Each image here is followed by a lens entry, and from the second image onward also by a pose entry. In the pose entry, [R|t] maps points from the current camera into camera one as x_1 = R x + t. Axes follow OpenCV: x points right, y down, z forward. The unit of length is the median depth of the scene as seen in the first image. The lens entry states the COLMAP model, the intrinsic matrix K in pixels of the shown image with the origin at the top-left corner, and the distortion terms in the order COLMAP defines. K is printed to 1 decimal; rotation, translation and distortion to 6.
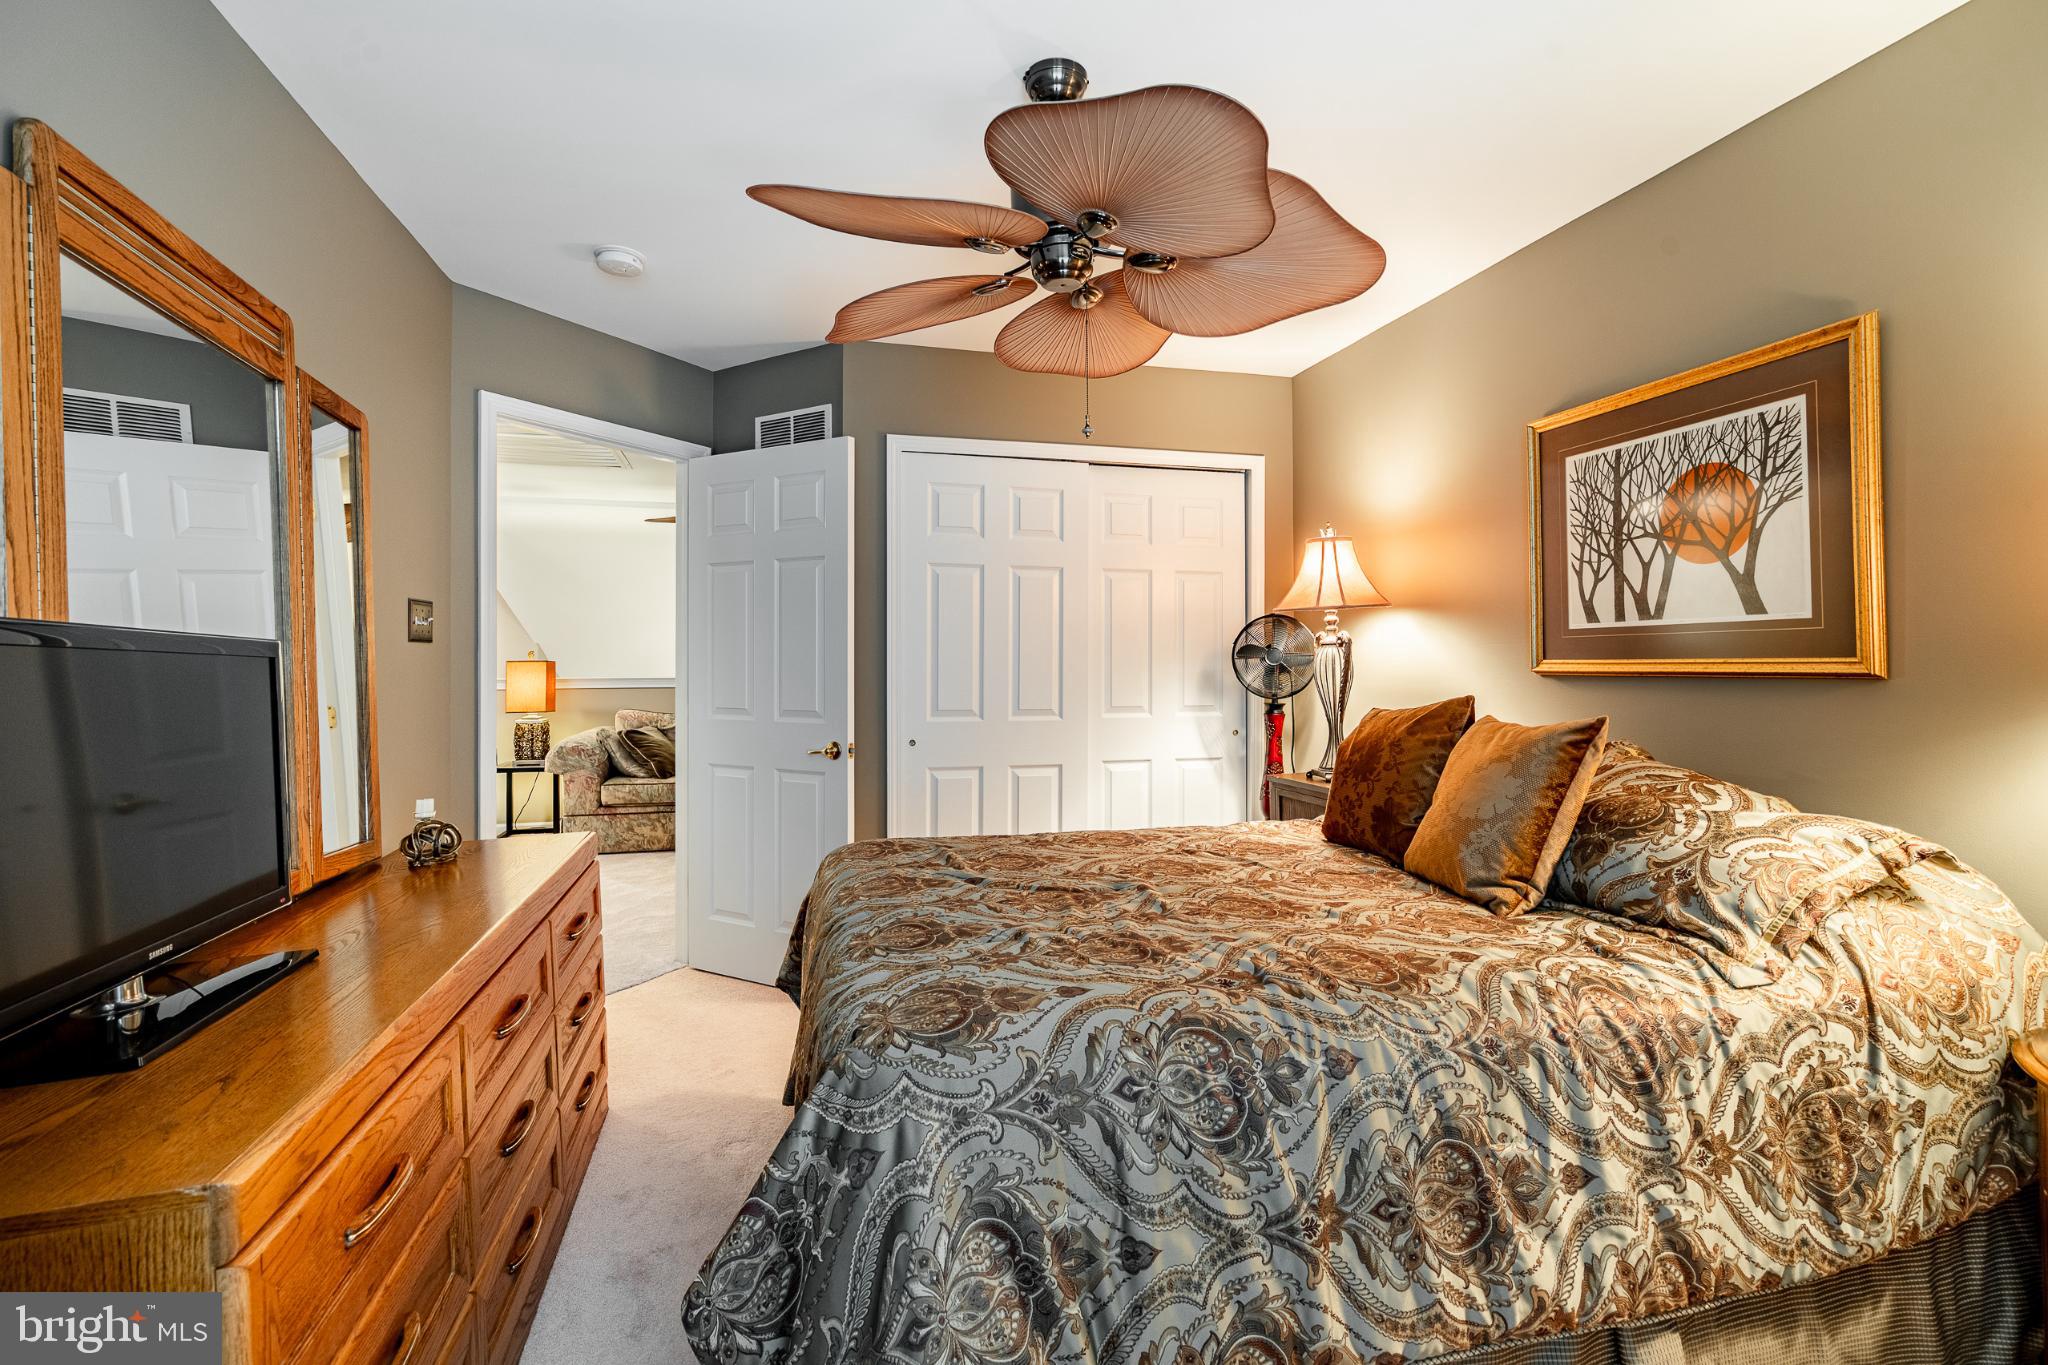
lens RADIAL K [[921.1, 0, 1022.3], [0, 921.1, 669.2], [0, 0, 1]] dist [-0.004271, 0.002677]
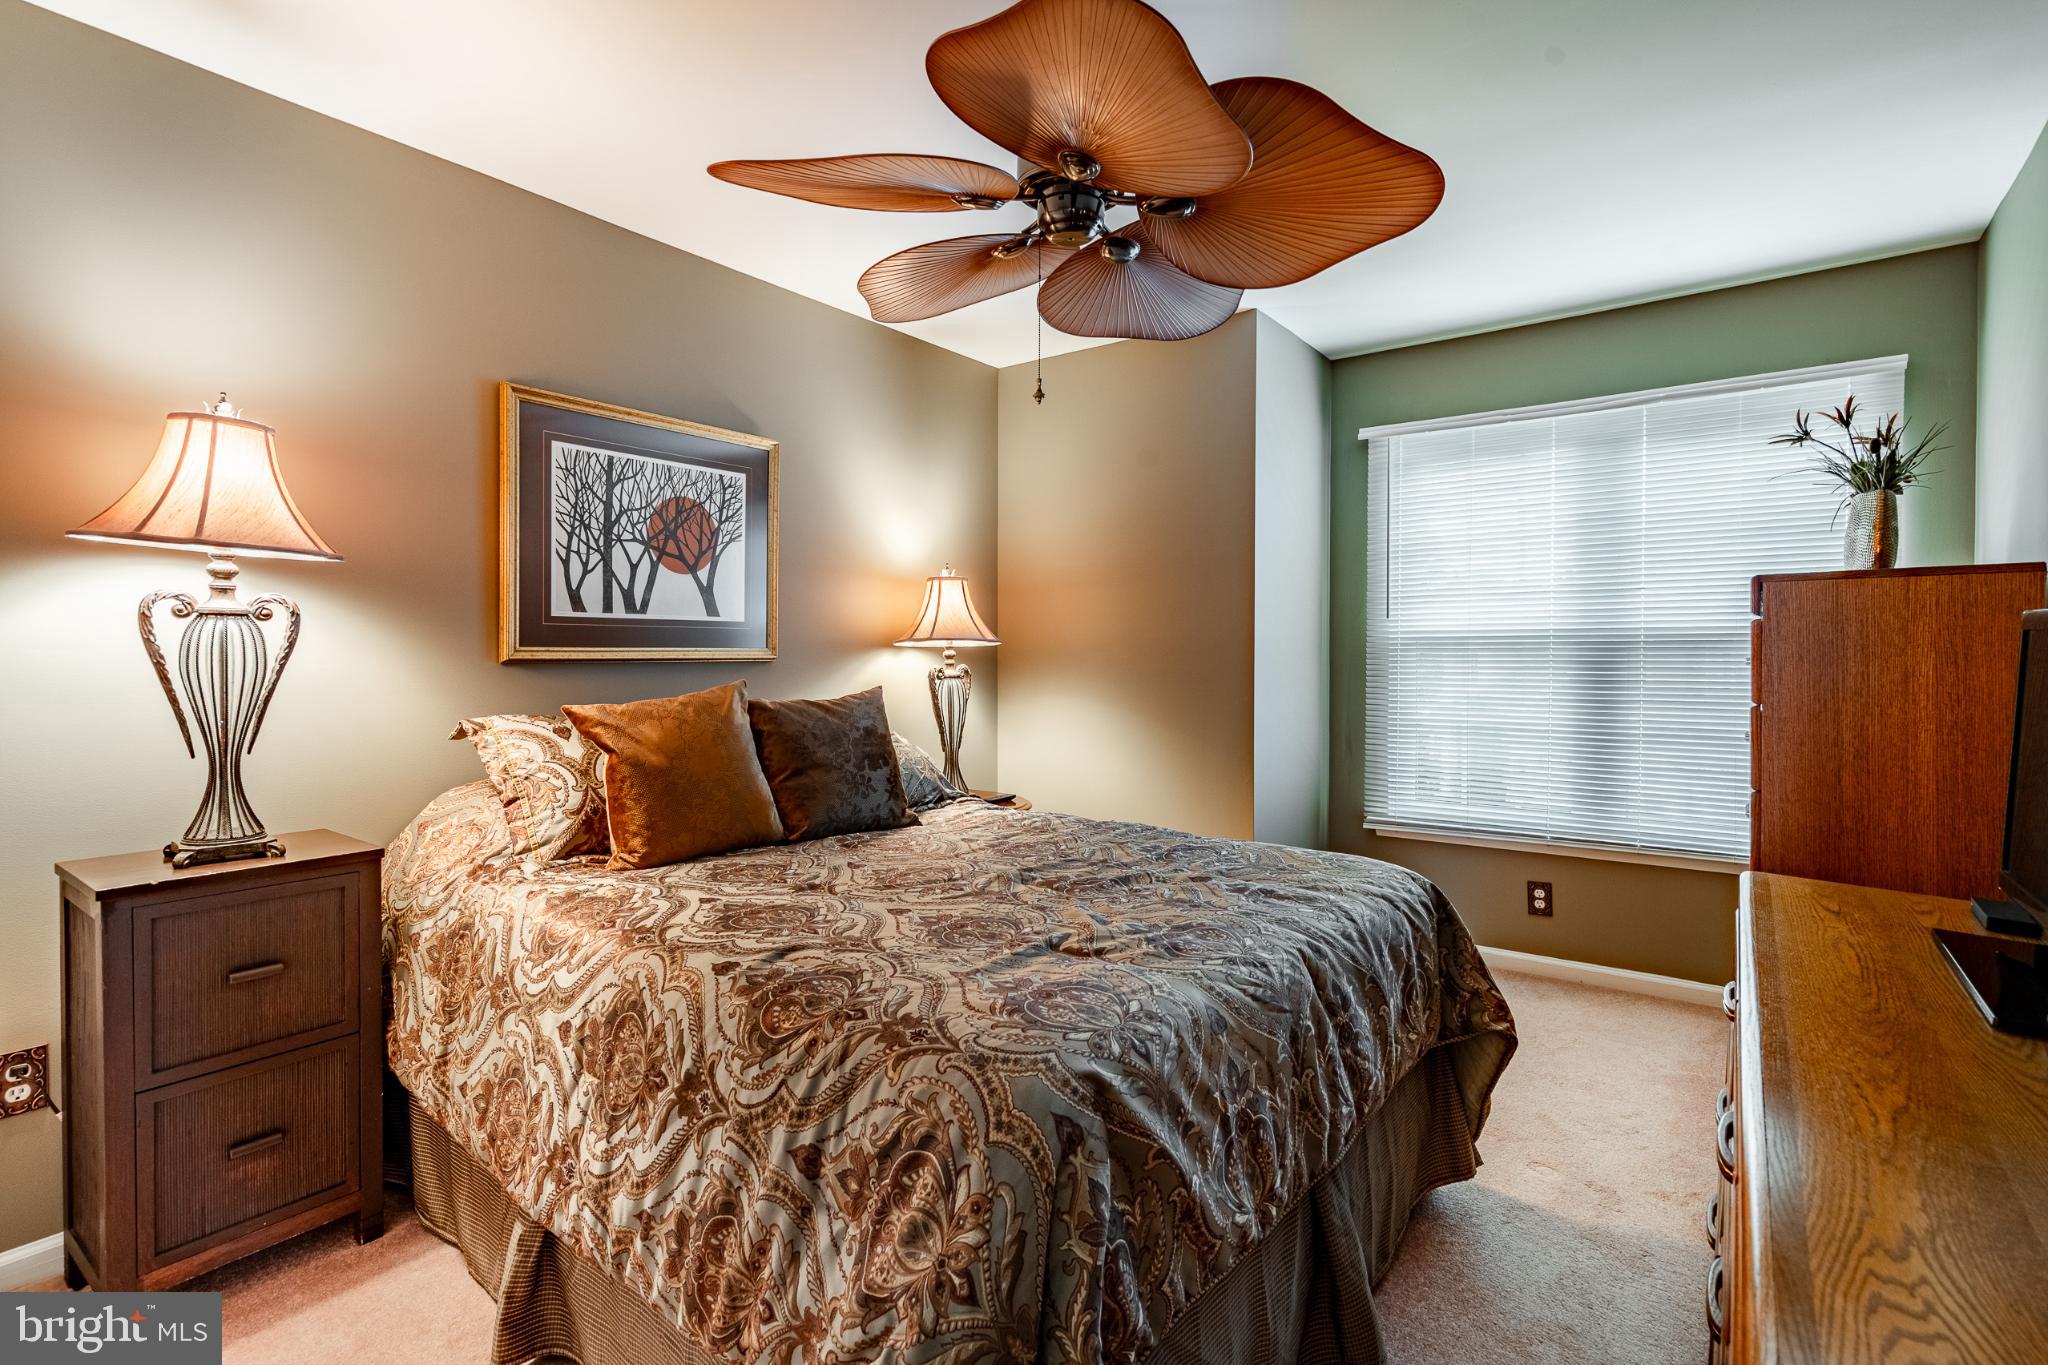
lens RADIAL K [[921.1, 0, 1022.0], [0, 921.1, 676.7], [0, 0, 1]] dist [-0.004271, 0.002677]
pose [[-0.592424, -0.014926, 0.805488, -0.534959], [0.008636, 0.999653, 0.024876, 0.001305], [-0.805580, 0.021693, -0.592090, 1.269204]]
